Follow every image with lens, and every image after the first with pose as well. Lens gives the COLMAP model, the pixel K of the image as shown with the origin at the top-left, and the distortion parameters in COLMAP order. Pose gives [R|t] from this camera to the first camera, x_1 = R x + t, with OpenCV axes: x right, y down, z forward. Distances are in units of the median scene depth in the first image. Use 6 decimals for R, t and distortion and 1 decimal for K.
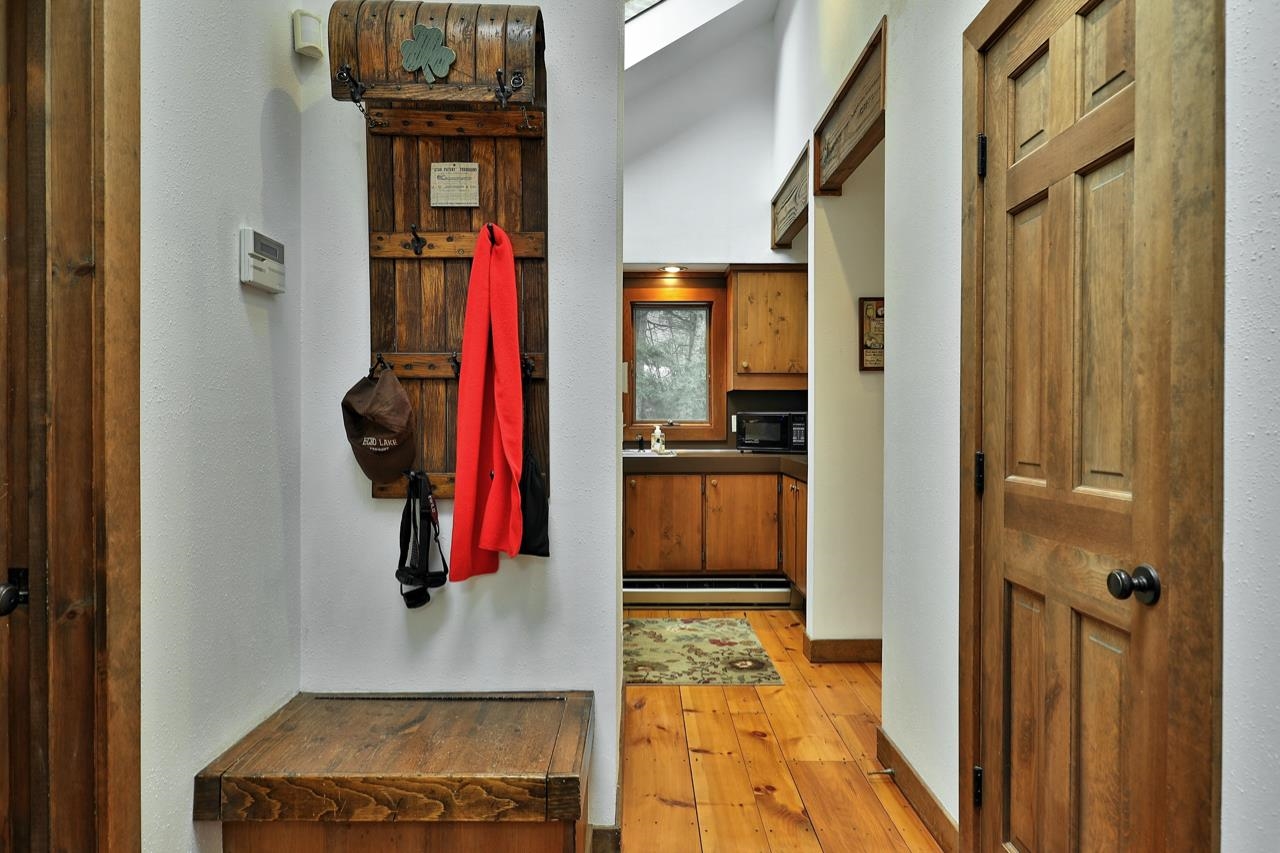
lens RADIAL K [[765.8, 0, 641.0], [0, 765.8, 421.5], [0, 0, 1]] dist [0.000573, 0.001446]
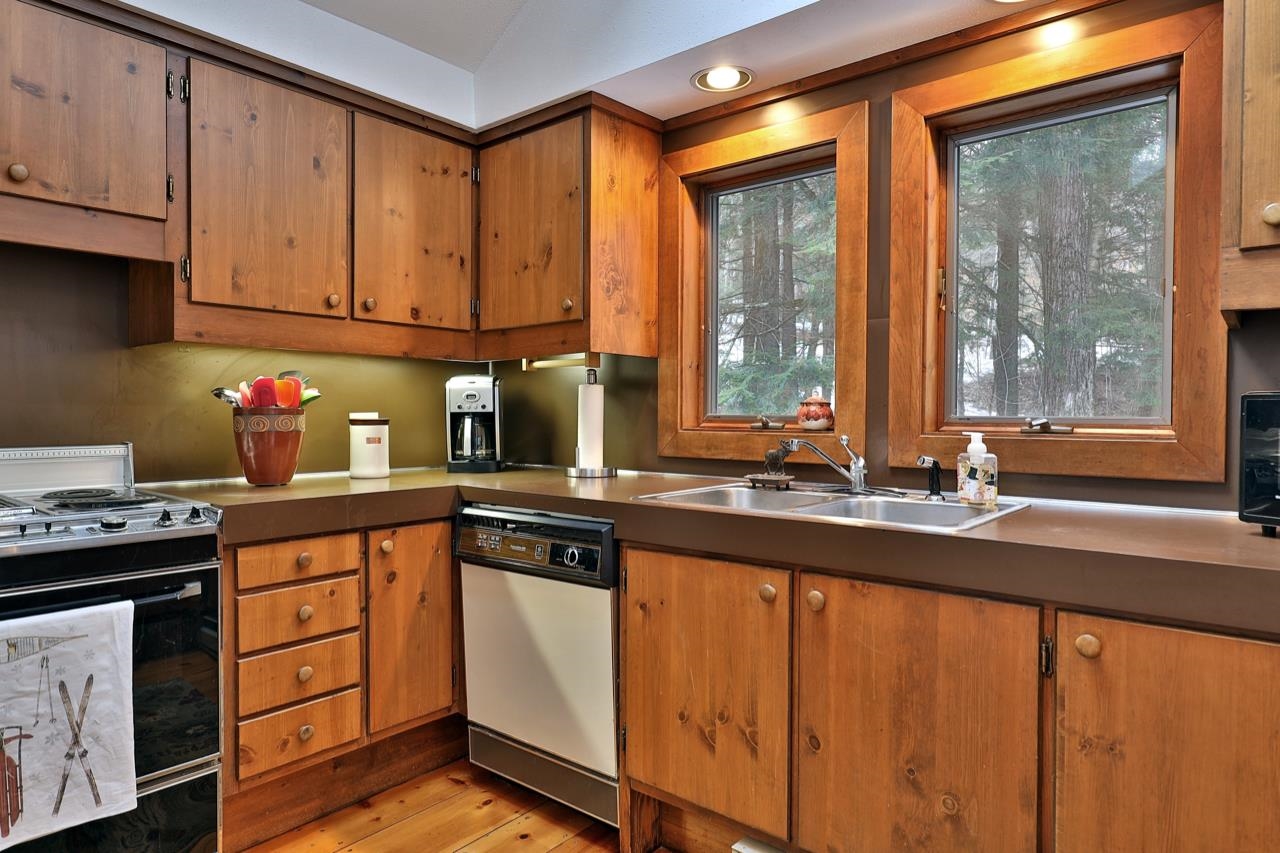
lens RADIAL K [[765.8, 0, 641.0], [0, 765.8, 421.5], [0, 0, 1]] dist [0.000573, 0.001446]
pose [[0.775630, 0.007032, -0.631148, 0.143645], [-0.006557, 0.999974, 0.003083, 0.000501], [0.631153, 0.001748, 0.775656, 0.684416]]
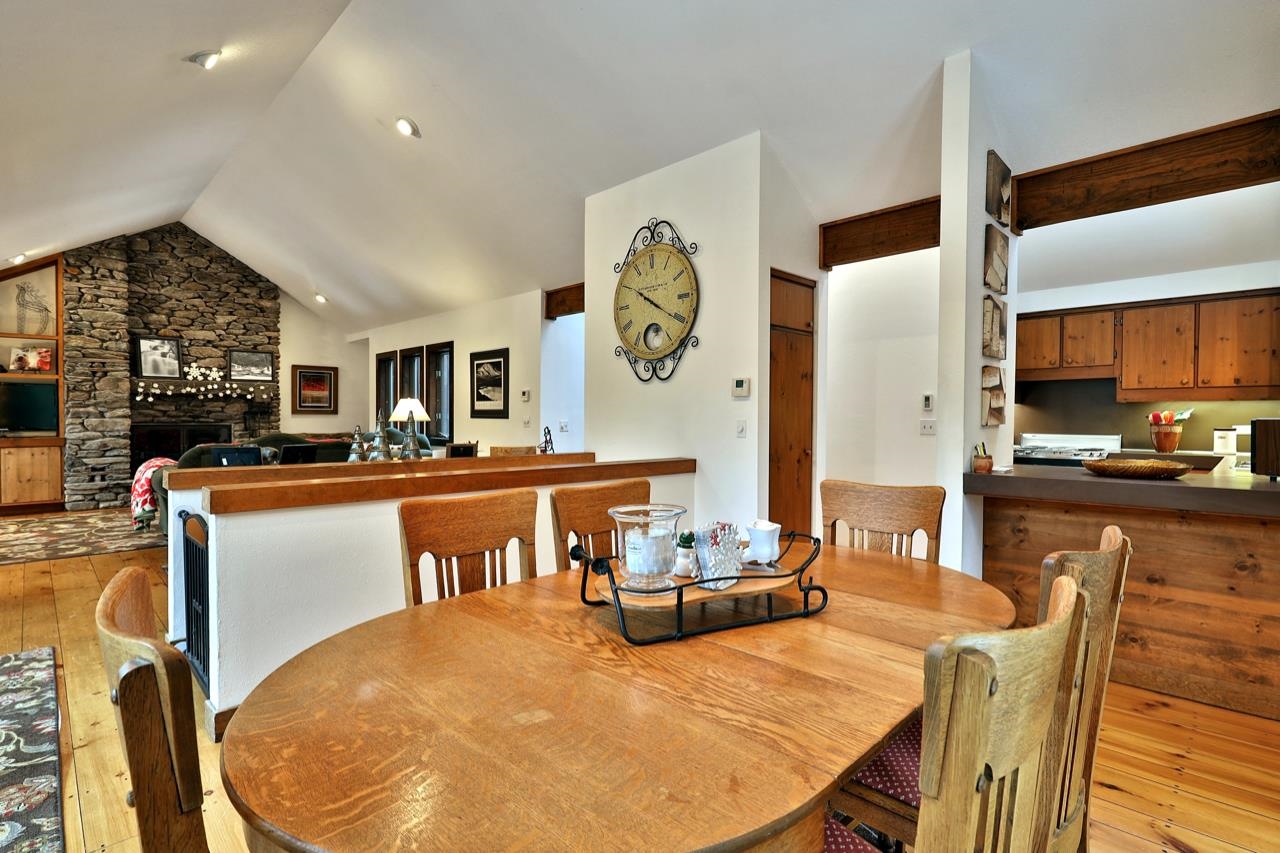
lens RADIAL K [[618.5, 0, 643.1], [0, 618.5, 424.5], [0, 0, 1]] dist [0.002146, -0.001015]
pose [[-0.705067, 0.001398, -0.709139, 1.045893], [-0.010772, 0.999862, 0.012681, -0.006905], [0.709059, 0.016580, -0.704955, 1.034424]]
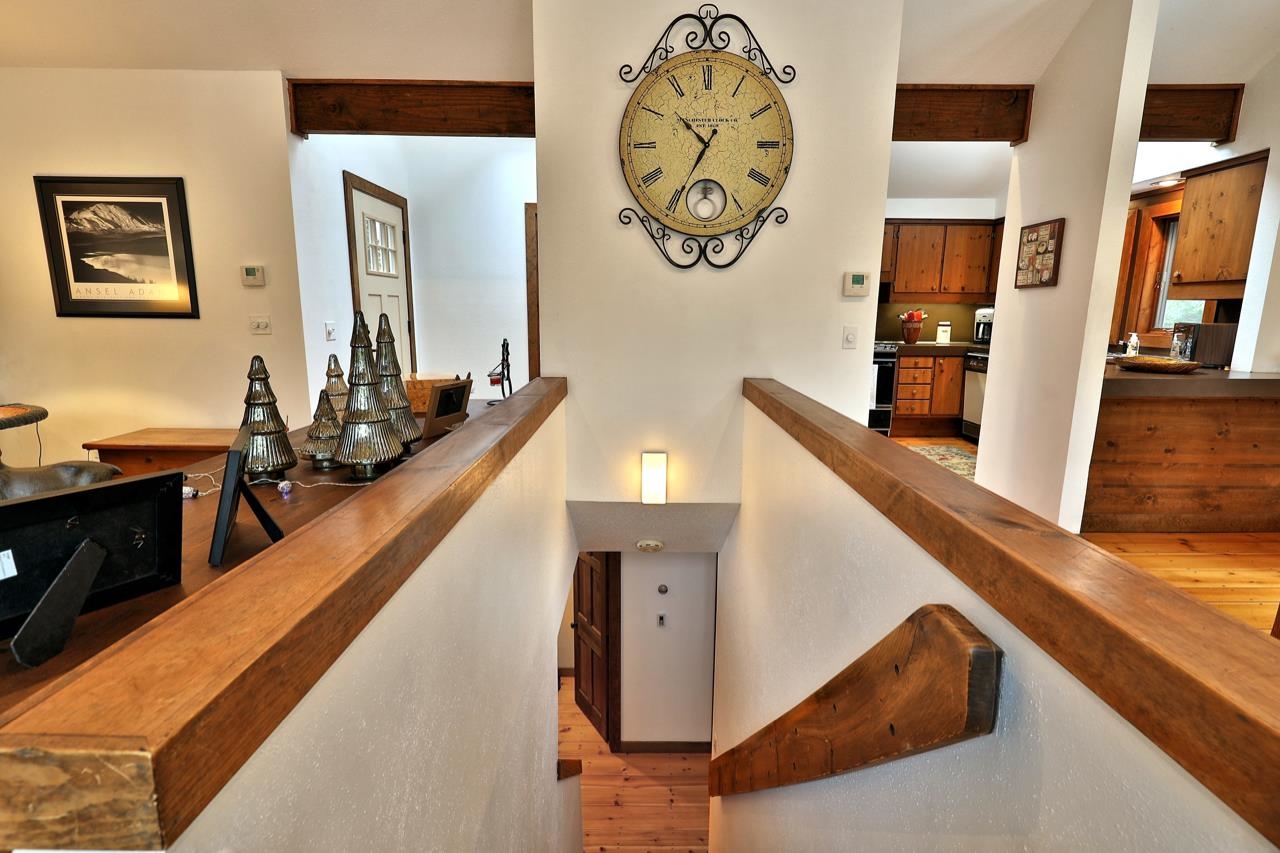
lens RADIAL K [[618.5, 0, 643.1], [0, 618.5, 424.5], [0, 0, 1]] dist [0.002146, -0.001015]
pose [[0.010568, 0.180212, -0.983571, 1.027645], [-0.015241, 0.983541, 0.180042, -0.016613], [0.999828, 0.013088, 0.013140, 0.305526]]
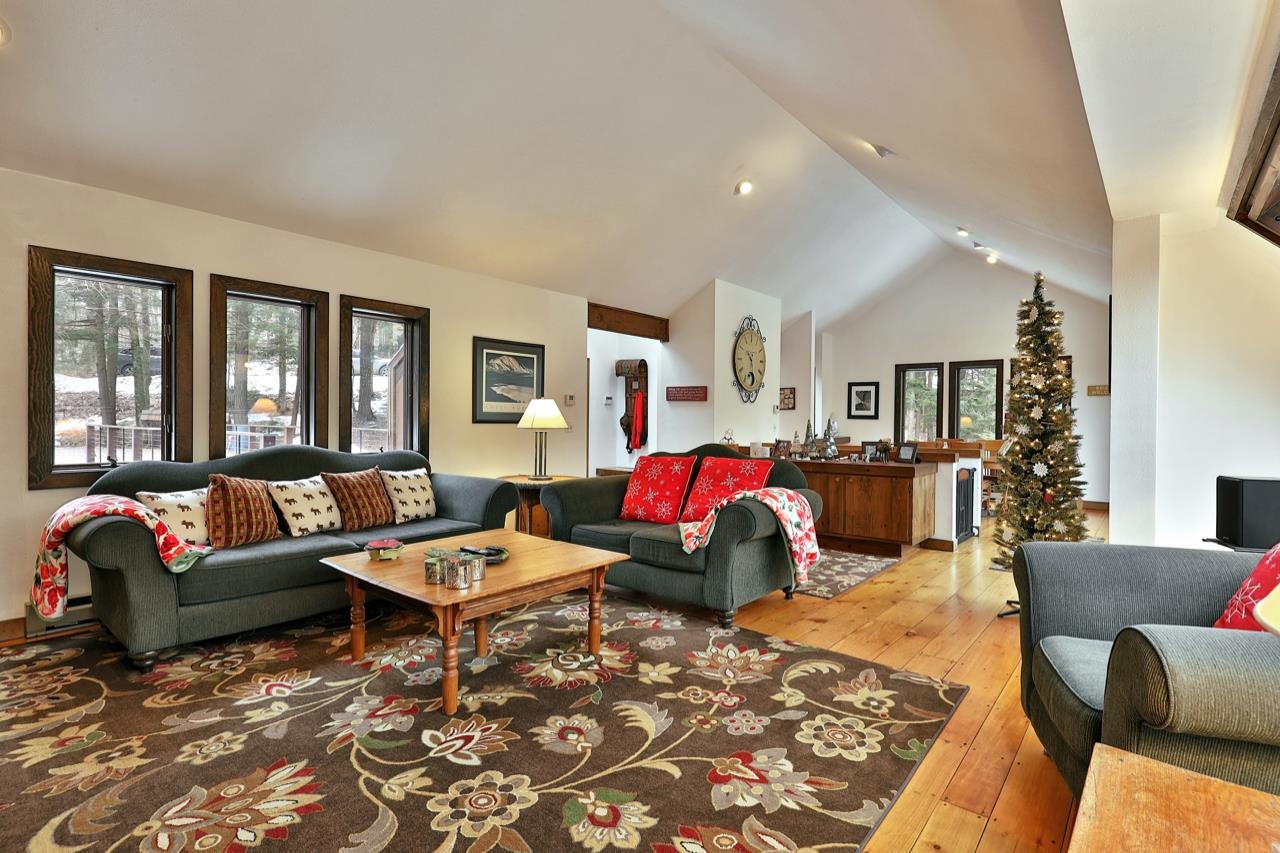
lens RADIAL K [[618.5, 0, 643.1], [0, 618.5, 424.5], [0, 0, 1]] dist [0.002146, -0.001015]
pose [[0.769456, 0.008757, -0.638640, 1.245892], [-0.009620, 0.999951, 0.002121, -0.001519], [0.638628, 0.004511, 0.769502, -1.163950]]
